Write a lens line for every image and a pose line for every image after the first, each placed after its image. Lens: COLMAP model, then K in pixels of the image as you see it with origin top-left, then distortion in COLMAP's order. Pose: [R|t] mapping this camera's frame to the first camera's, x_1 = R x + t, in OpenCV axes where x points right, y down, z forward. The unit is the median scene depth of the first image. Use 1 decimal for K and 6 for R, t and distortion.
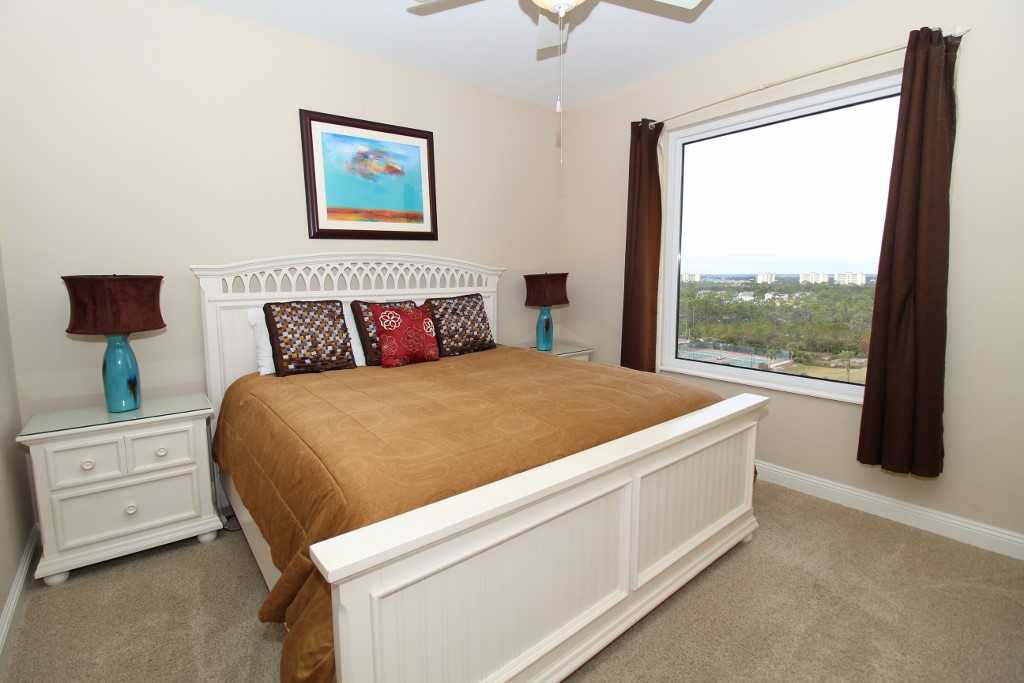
lens RADIAL K [[469.8, 0, 513.0], [0, 469.8, 332.1], [0, 0, 1]] dist [-0.007229, -0.009594]
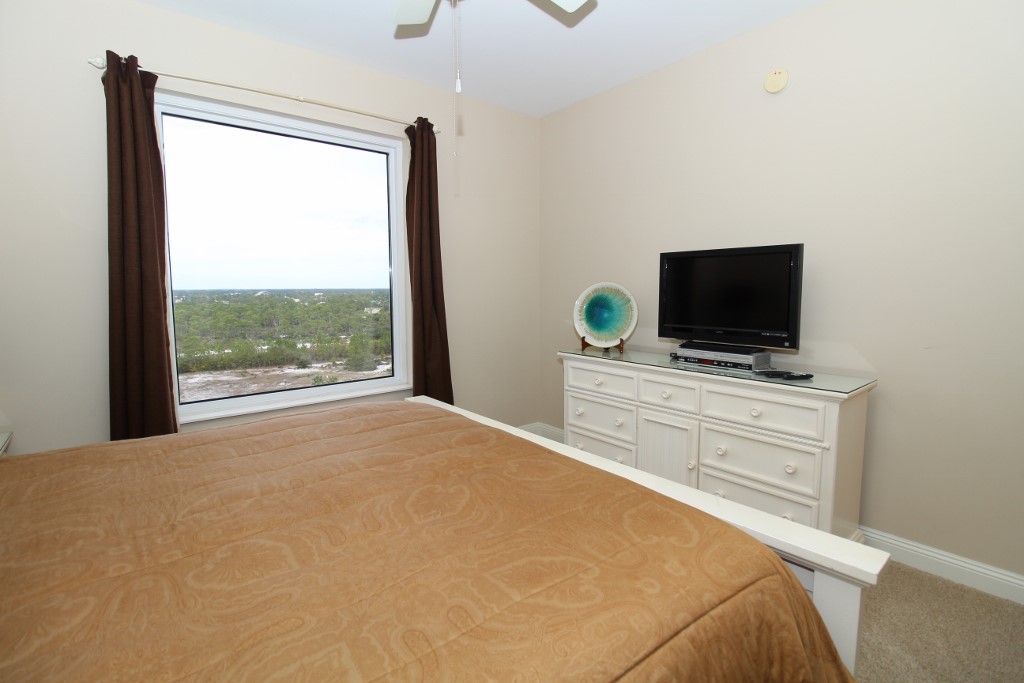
lens RADIAL K [[469.8, 0, 512.1], [0, 469.8, 336.7], [0, 0, 1]] dist [-0.007229, -0.009594]
pose [[0.000924, -0.099747, 0.995012, -0.442970], [0.125325, 0.987179, 0.098846, -0.068330], [-0.992115, 0.124609, 0.013413, 0.555706]]
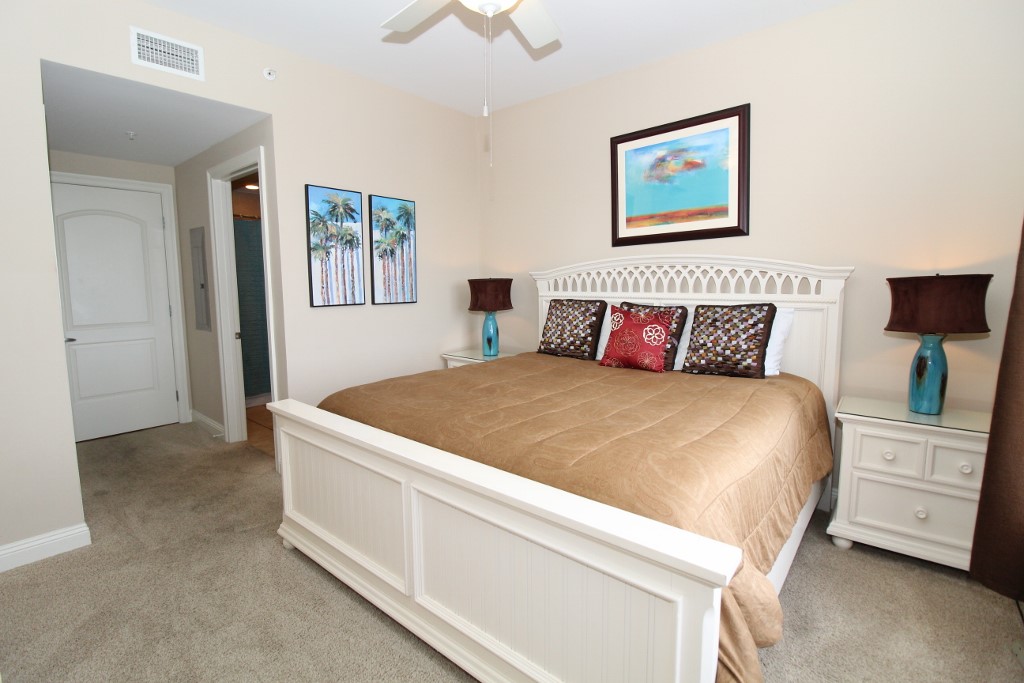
lens RADIAL K [[475.4, 0, 513.4], [0, 475.4, 332.4], [0, 0, 1]] dist [-0.011701, -0.002008]
pose [[0.187709, 0.113375, -0.975659, 0.668528], [-0.113923, 0.989125, 0.093022, -0.068495], [0.975596, 0.093689, 0.198584, 0.526370]]
